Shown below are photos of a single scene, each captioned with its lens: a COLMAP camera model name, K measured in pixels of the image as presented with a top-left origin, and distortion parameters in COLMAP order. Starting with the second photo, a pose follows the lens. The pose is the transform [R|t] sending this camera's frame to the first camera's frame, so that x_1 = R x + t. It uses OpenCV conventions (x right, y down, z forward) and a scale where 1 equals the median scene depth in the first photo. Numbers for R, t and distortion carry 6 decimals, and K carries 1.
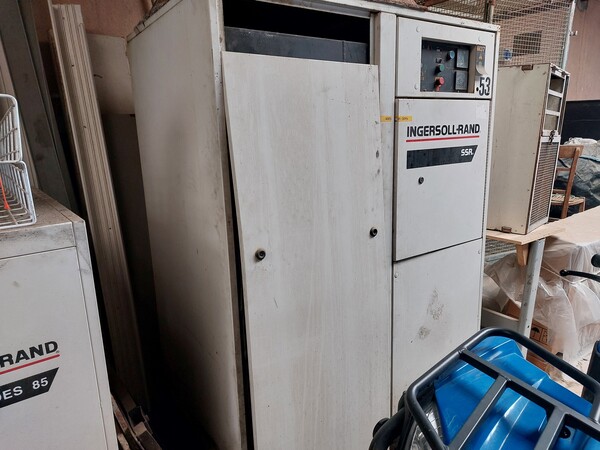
lens RADIAL K [[427.6, 0, 302.2], [0, 427.6, 227.6], [0, 0, 1]] dist [0.065494, -0.052912]
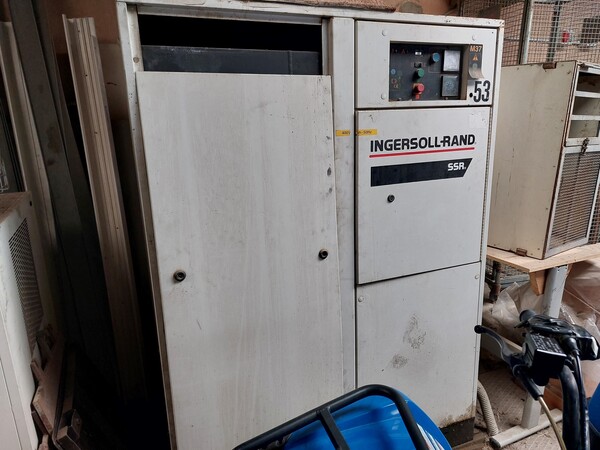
lens RADIAL K [[427.6, 0, 302.2], [0, 427.6, 227.6], [0, 0, 1]] dist [0.065494, -0.052912]
pose [[0.977119, 0.049663, -0.206814, 0.281947], [-0.043802, 0.998501, 0.032826, -0.069409], [0.208135, -0.023016, 0.977829, 0.069781]]
